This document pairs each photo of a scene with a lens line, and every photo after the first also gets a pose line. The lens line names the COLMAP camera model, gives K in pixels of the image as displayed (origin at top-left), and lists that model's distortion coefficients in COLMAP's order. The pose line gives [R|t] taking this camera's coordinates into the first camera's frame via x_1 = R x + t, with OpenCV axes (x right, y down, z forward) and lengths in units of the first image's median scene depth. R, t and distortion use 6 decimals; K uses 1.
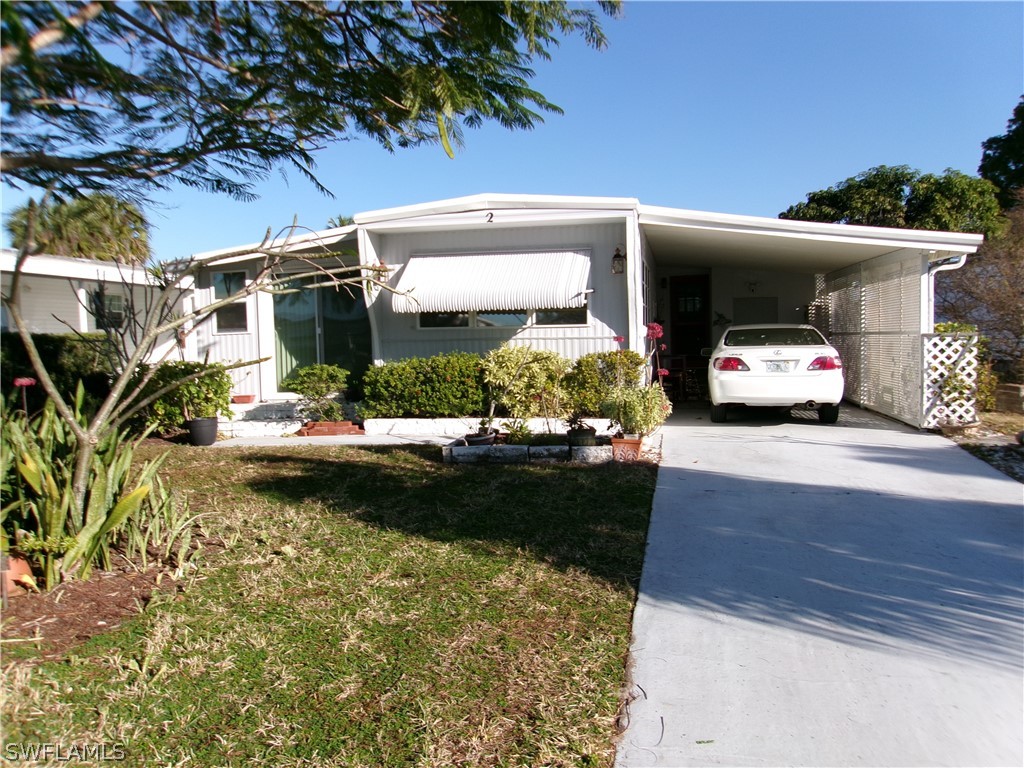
lens RADIAL K [[729.4, 0, 512.0], [0, 729.4, 384.0], [0, 0, 1]] dist [-0.039277, 0.003300]
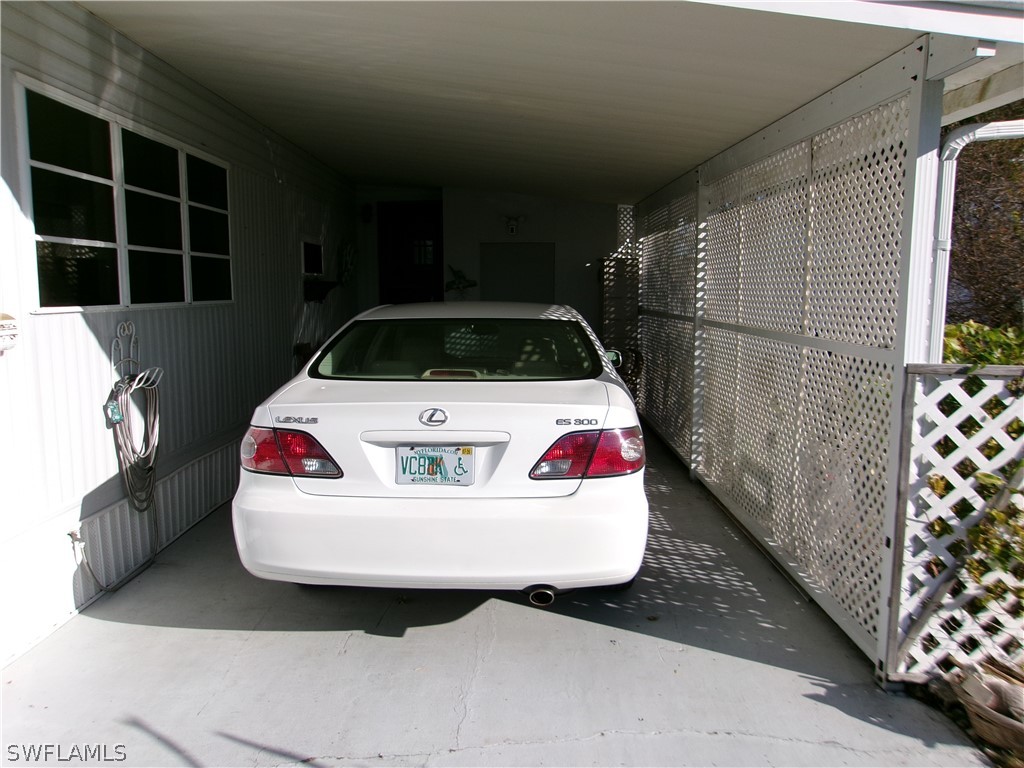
lens RADIAL K [[729.4, 0, 512.0], [0, 729.4, 384.0], [0, 0, 1]] dist [-0.039277, 0.003300]
pose [[0.975851, -0.008906, 0.218256, 0.353059], [-0.005793, 0.997762, 0.066618, -0.080393], [-0.218361, -0.066273, 0.973615, 0.754456]]
